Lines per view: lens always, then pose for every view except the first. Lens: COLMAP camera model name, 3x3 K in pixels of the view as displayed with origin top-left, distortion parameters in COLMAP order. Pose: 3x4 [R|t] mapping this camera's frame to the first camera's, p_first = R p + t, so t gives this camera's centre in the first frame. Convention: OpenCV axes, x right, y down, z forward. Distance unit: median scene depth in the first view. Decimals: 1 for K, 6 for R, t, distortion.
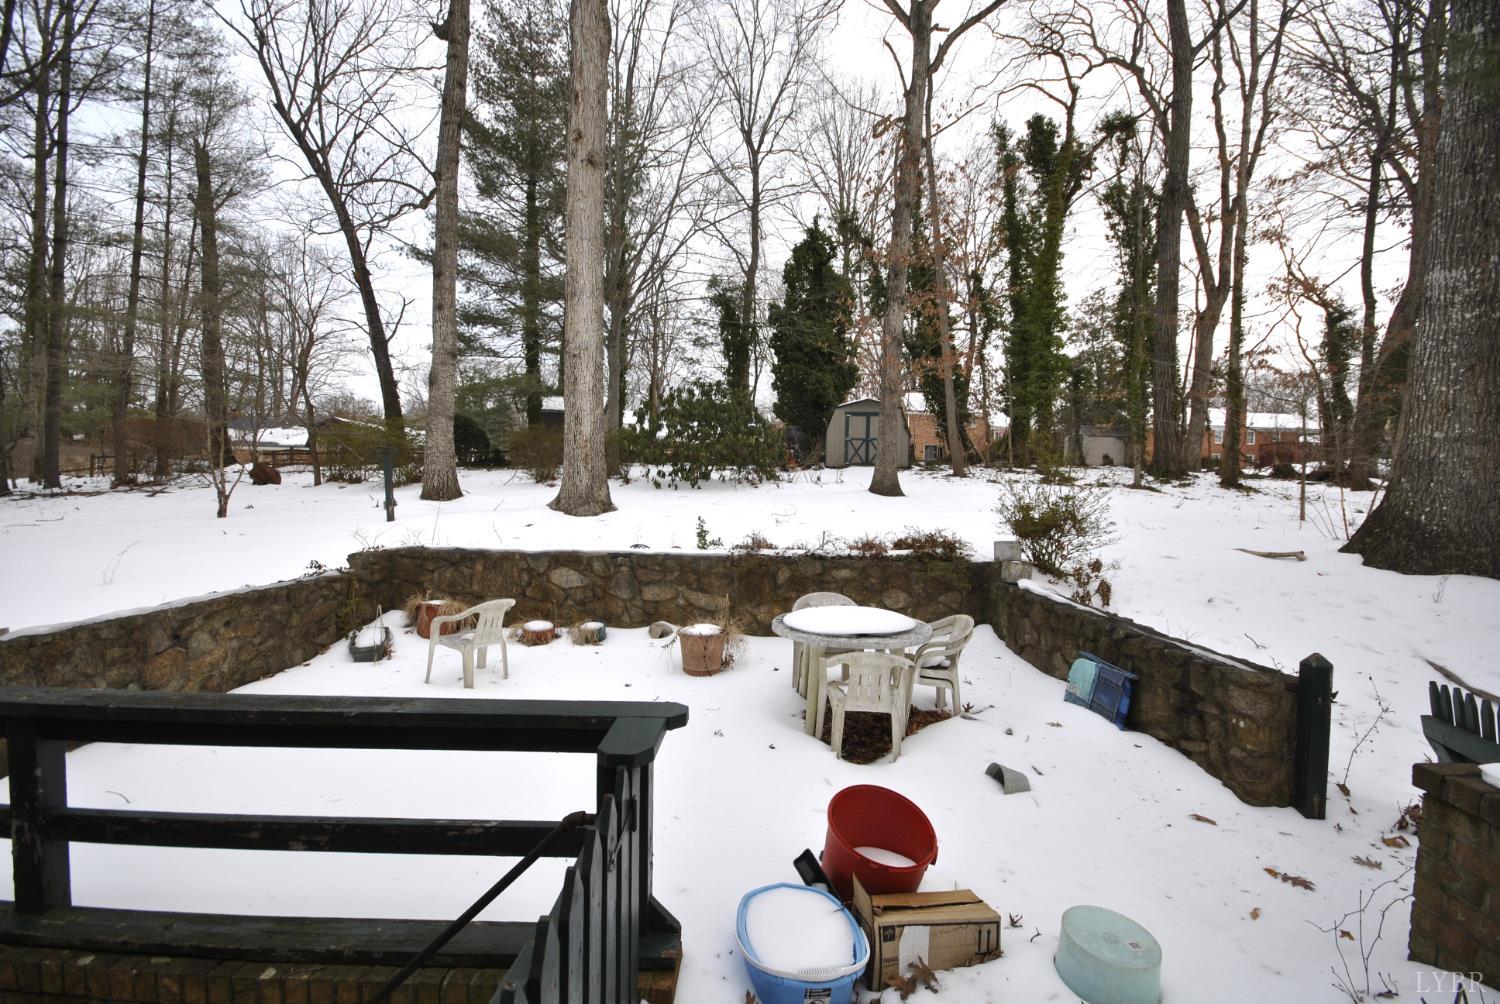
lens RADIAL K [[658.2, 0, 762.1], [0, 658.2, 502.6], [0, 0, 1]] dist [-0.002847, -0.000398]
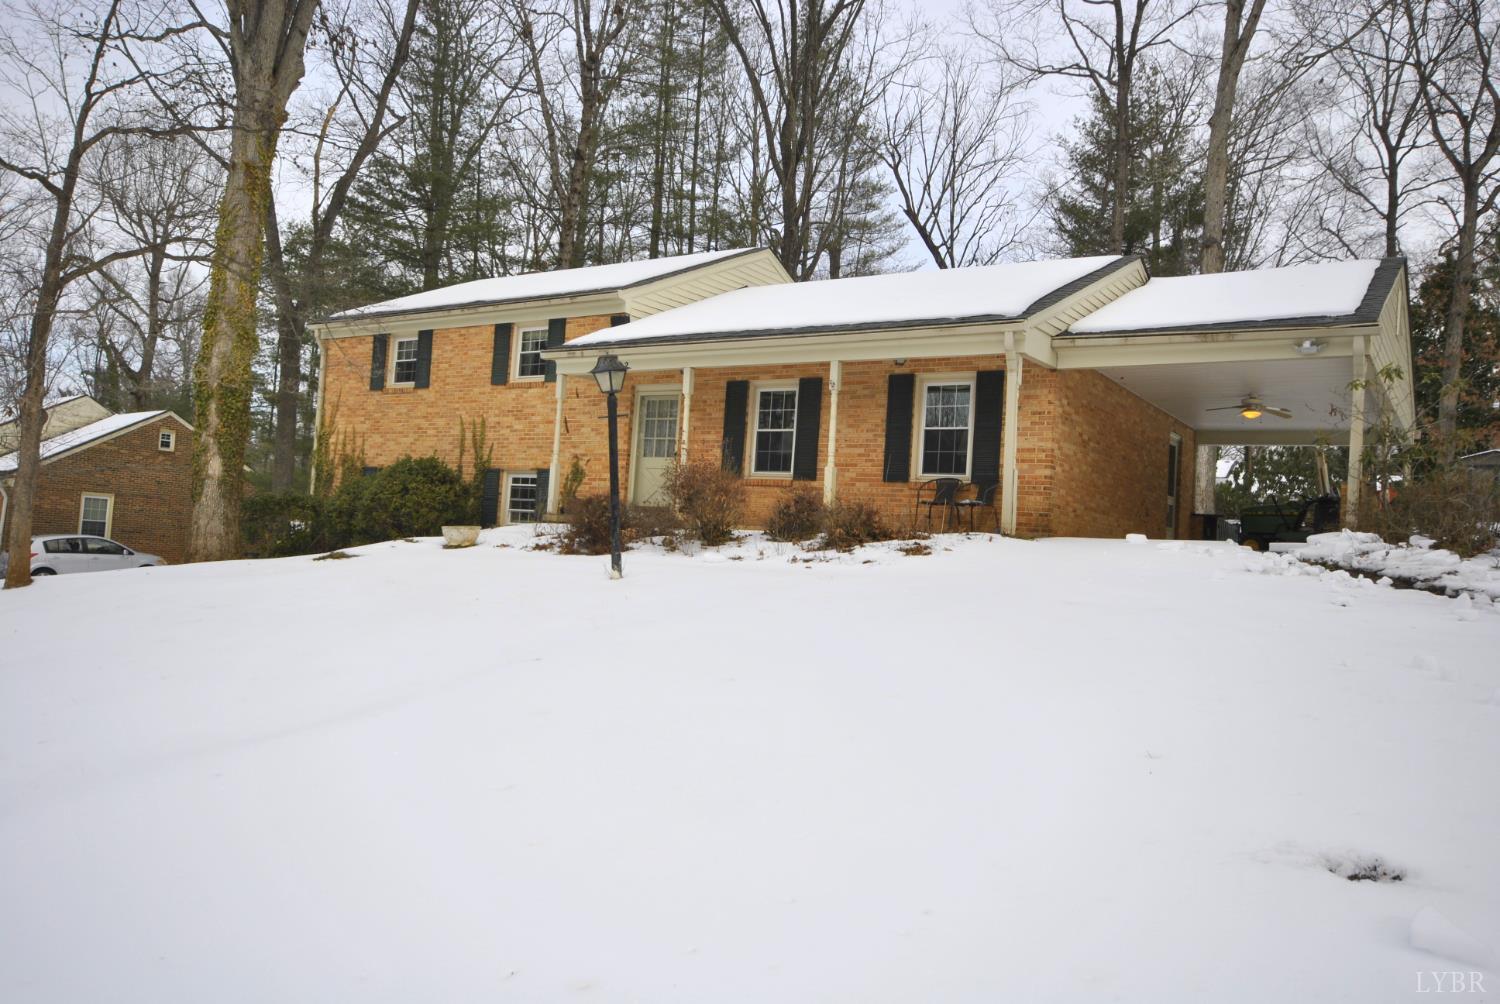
lens RADIAL K [[1119.6, 0, 750.0], [0, 1119.6, 502.0], [0, 0, 1]] dist [0.010266, 0.005187]
pose [[0.833009, 0.004527, -0.553241, 0.229437], [-0.057788, 0.995209, -0.078867, 0.145437], [0.550233, 0.097667, 0.829279, -1.293663]]
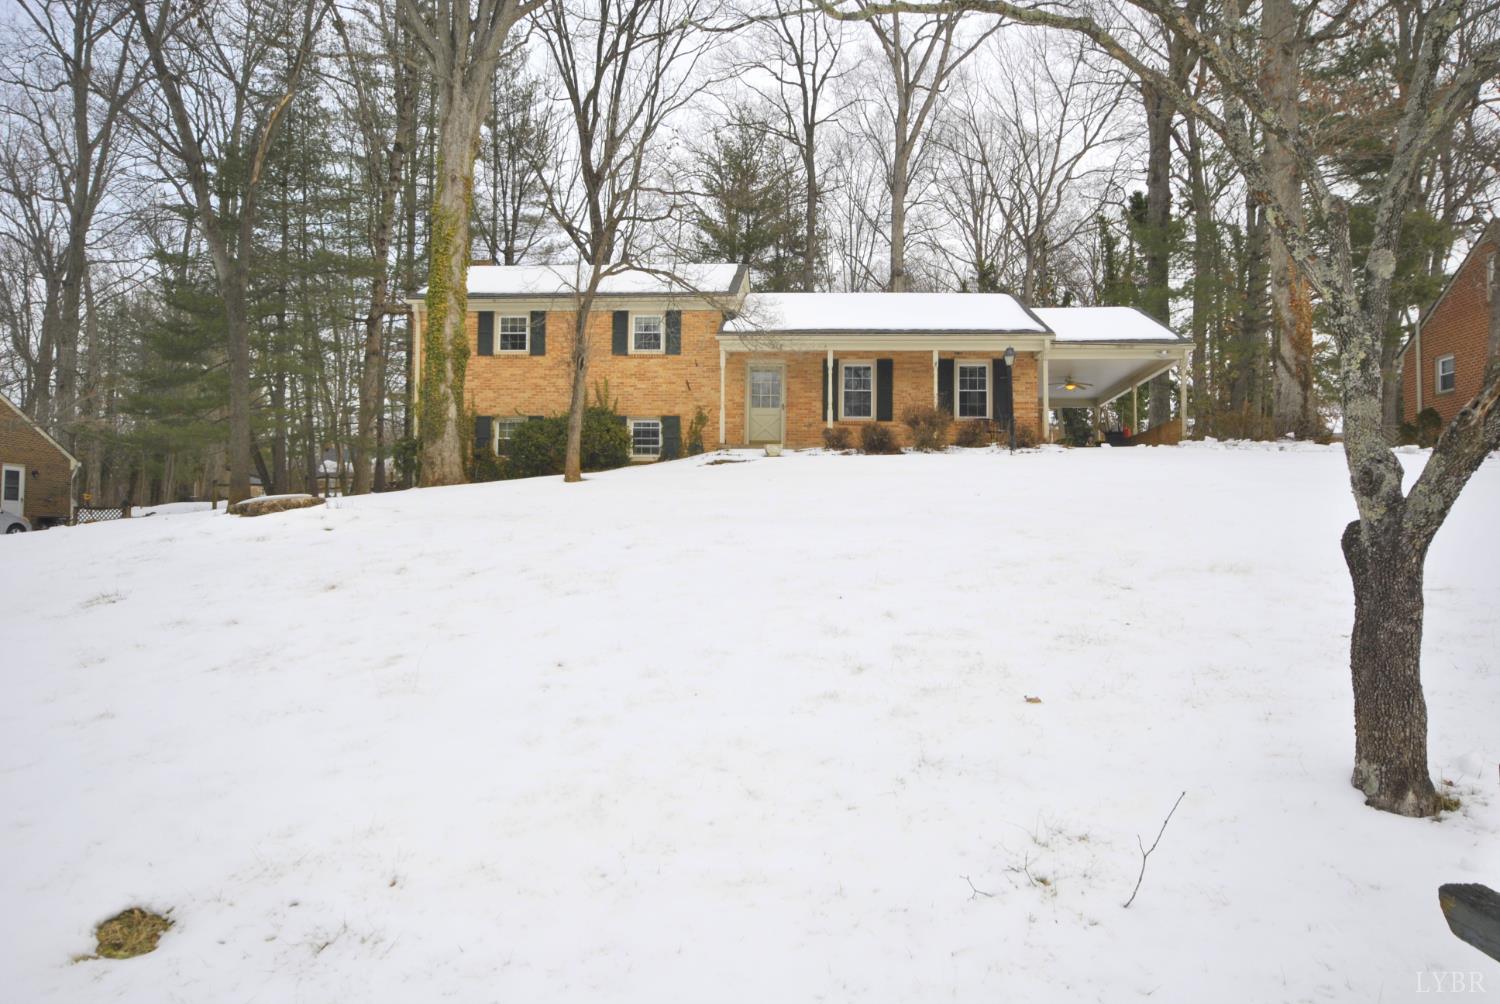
lens RADIAL K [[1062.6, 0, 750.0], [0, 1062.6, 502.0], [0, 0, 1]] dist [0.002928, 0.001053]
pose [[0.997867, -0.014097, -0.063735, -0.358957], [0.009694, 0.997578, -0.068876, 0.265171], [0.064551, 0.068111, 0.995587, -1.980416]]
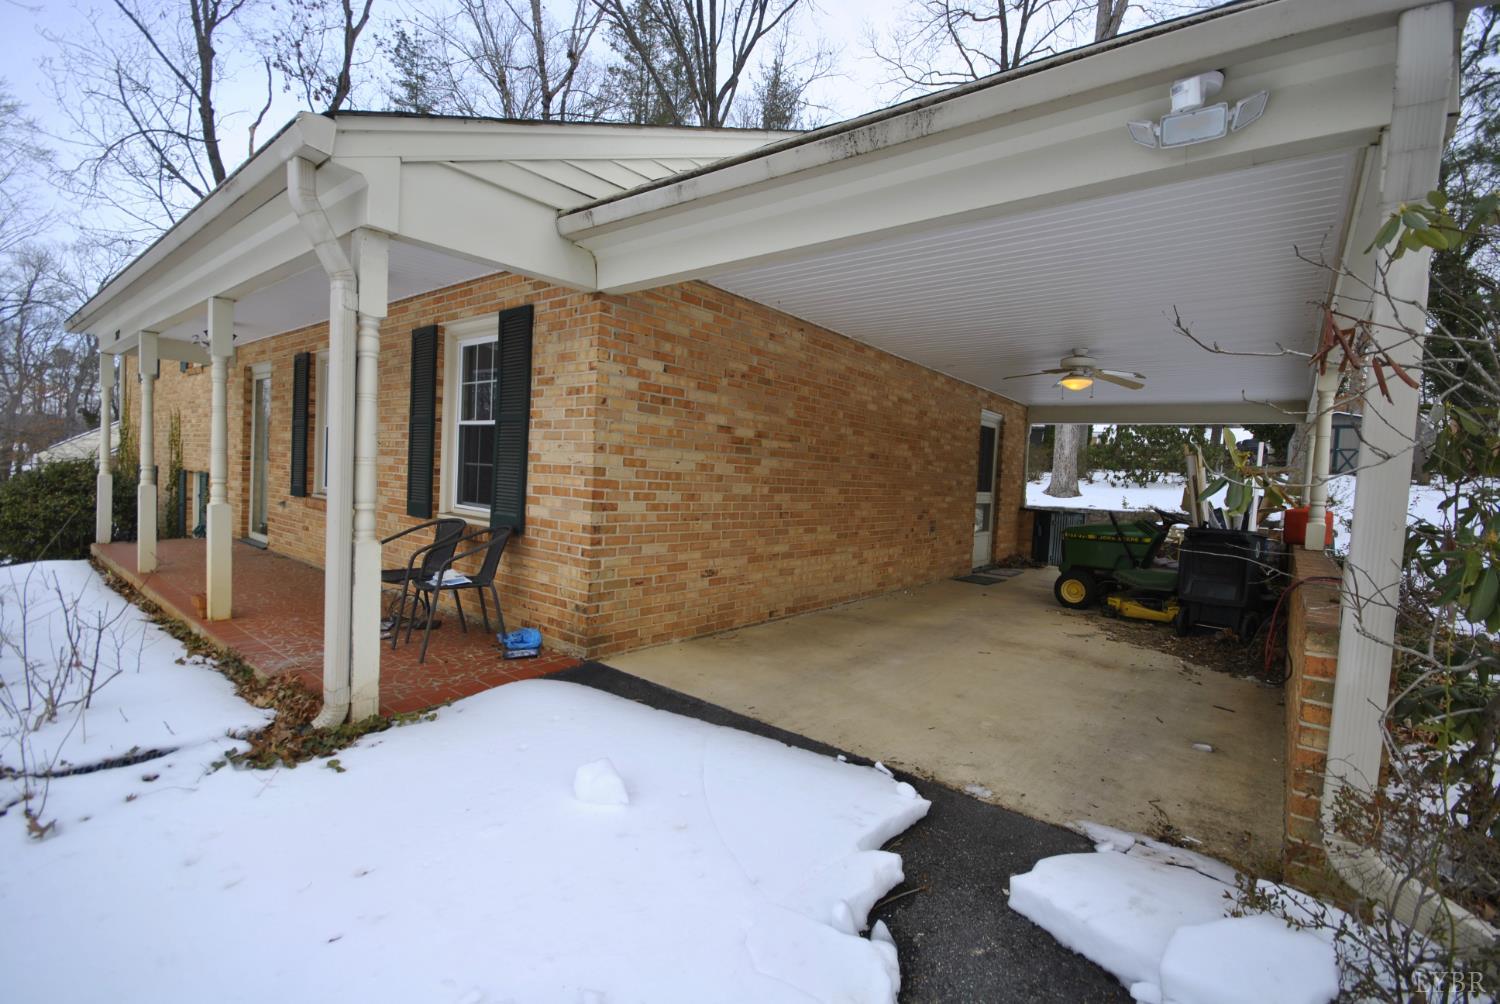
lens RADIAL K [[658.2, 0, 762.1], [0, 658.2, 502.6], [0, 0, 1]] dist [-0.002847, -0.000398]
pose [[0.780862, 0.043788, -0.623167, 0.141966], [-0.047670, 0.998808, 0.010450, 0.034244], [0.622883, 0.021547, 0.782019, -0.624002]]
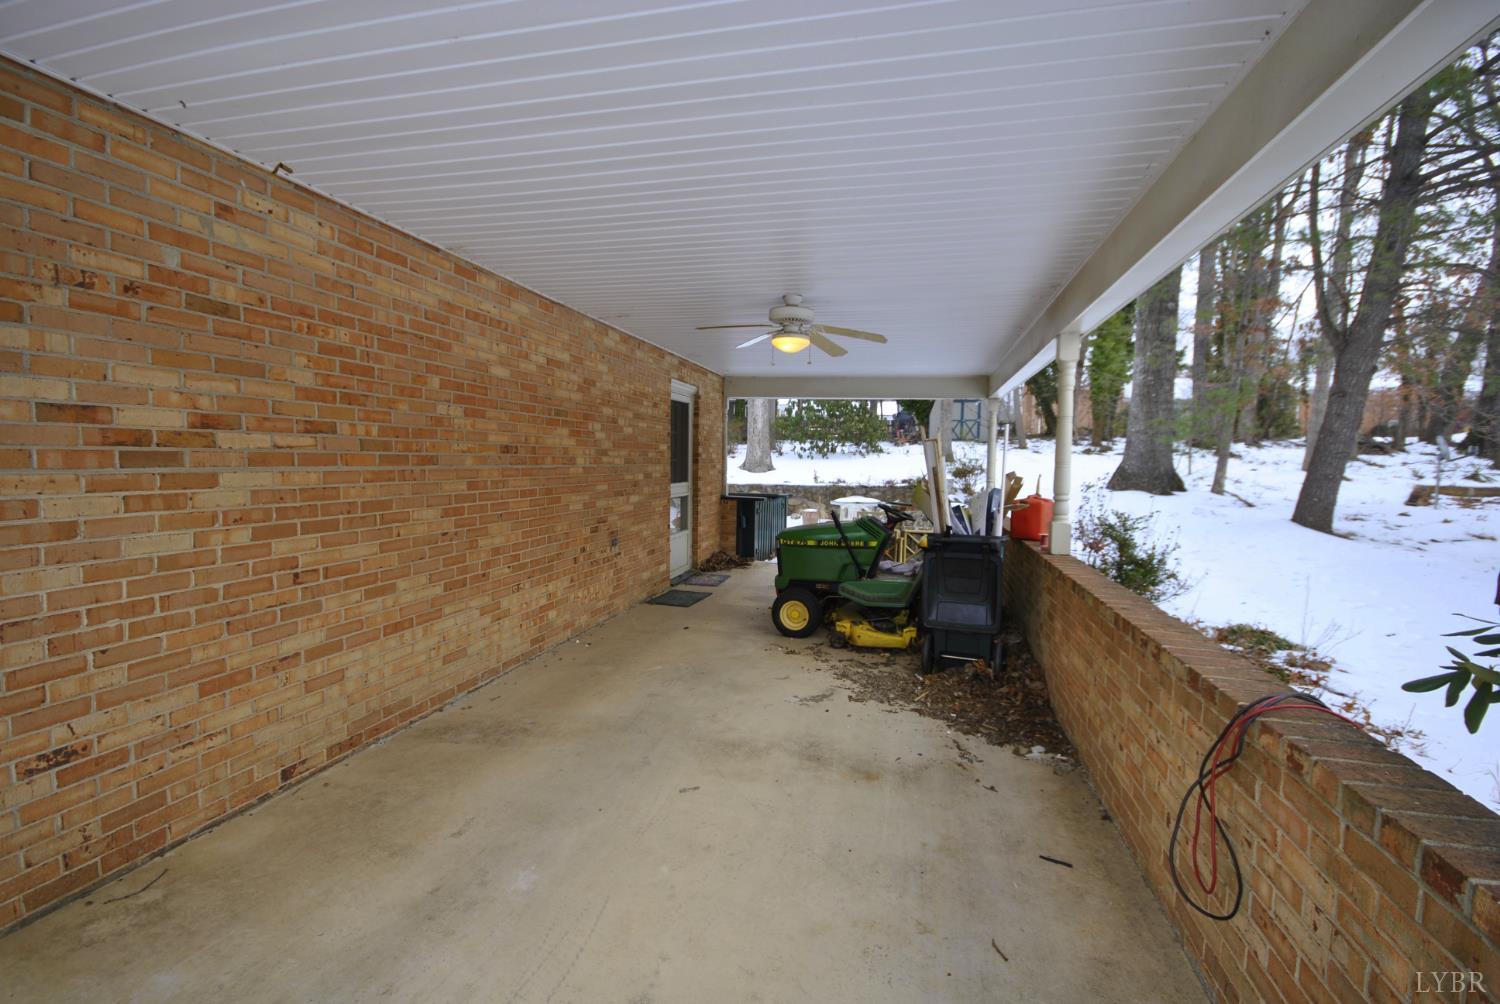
lens RADIAL K [[658.2, 0, 762.1], [0, 658.2, 502.6], [0, 0, 1]] dist [-0.002847, -0.000398]
pose [[0.973823, 0.010586, -0.227061, 0.100318], [-0.001336, 0.999164, 0.040853, 0.018051], [0.227304, -0.039480, 0.973023, -0.502736]]
